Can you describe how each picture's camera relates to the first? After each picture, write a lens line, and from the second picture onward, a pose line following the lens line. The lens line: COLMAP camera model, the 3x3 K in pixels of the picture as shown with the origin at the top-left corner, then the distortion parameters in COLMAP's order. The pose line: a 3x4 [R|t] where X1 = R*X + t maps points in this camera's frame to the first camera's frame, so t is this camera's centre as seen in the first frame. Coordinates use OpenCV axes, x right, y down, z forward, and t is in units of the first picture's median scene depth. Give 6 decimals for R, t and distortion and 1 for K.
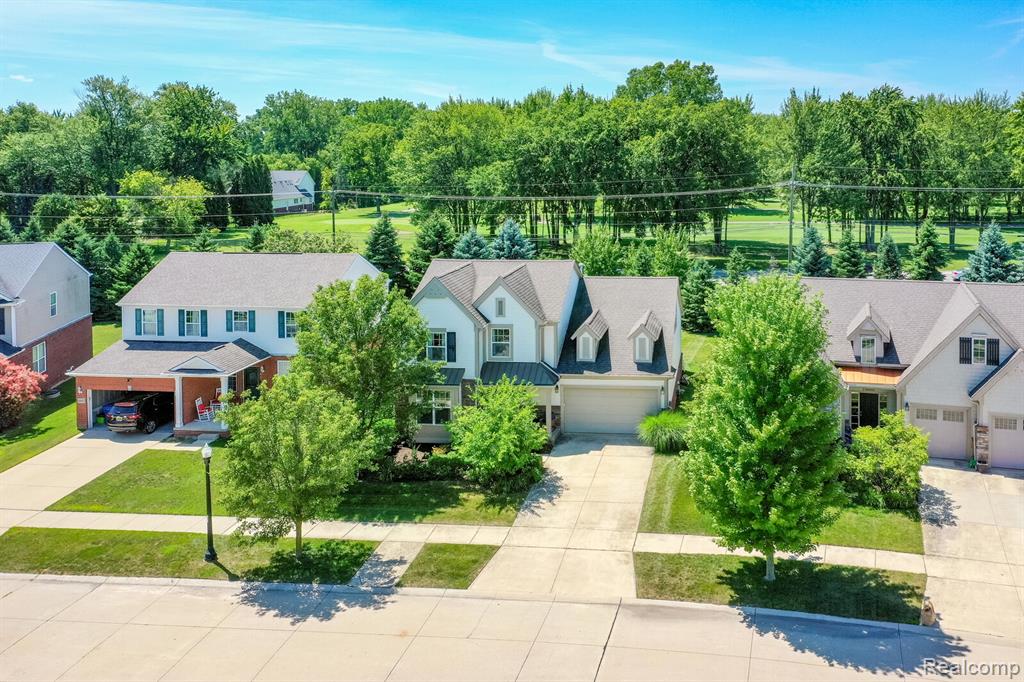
lens RADIAL K [[813.1, 0, 655.4], [0, 813.1, 174.4], [0, 0, 1]] dist [-0.004599, -0.003433]
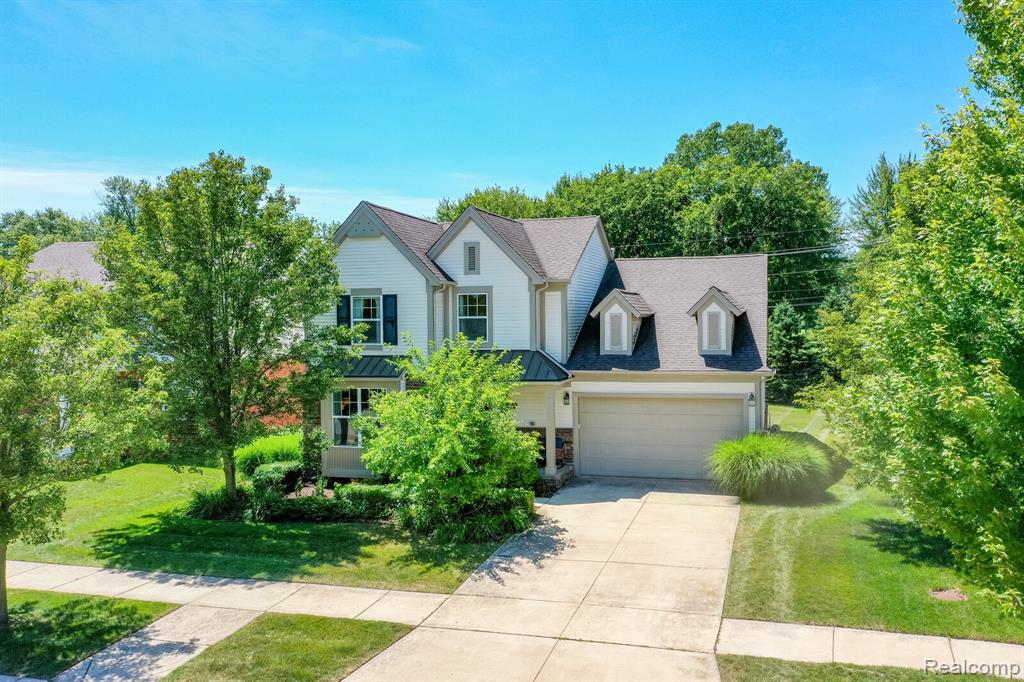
lens RADIAL K [[807.9, 0, 567.6], [0, 807.9, 335.4], [0, 0, 1]] dist [-0.000386, -0.000096]
pose [[0.986692, -0.002496, -0.162583, -0.026362], [0.000632, 0.999934, -0.011511, 0.232765], [0.162601, 0.011255, 0.986628, 0.439321]]
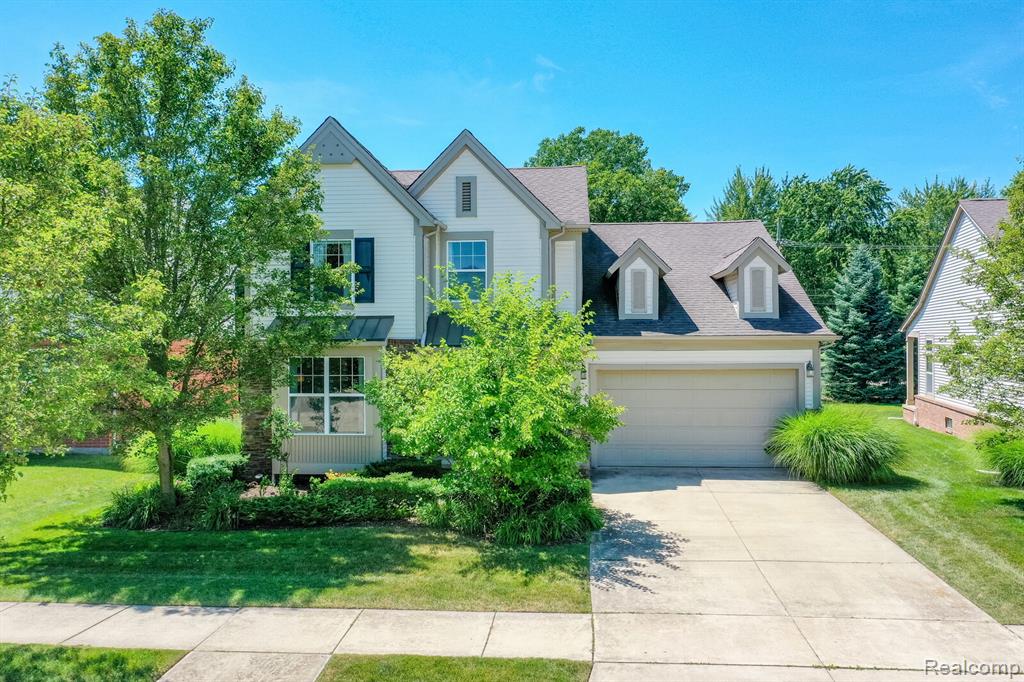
lens RADIAL K [[808.3, 0, 512.0], [0, 808.3, 341.0], [0, 0, 1]] dist [-0.004104, 0.000417]
pose [[0.999992, -0.000455, 0.003997, -0.170140], [0.000599, 0.999345, -0.036191, 0.271963], [-0.003978, 0.036194, 0.999337, 0.543575]]
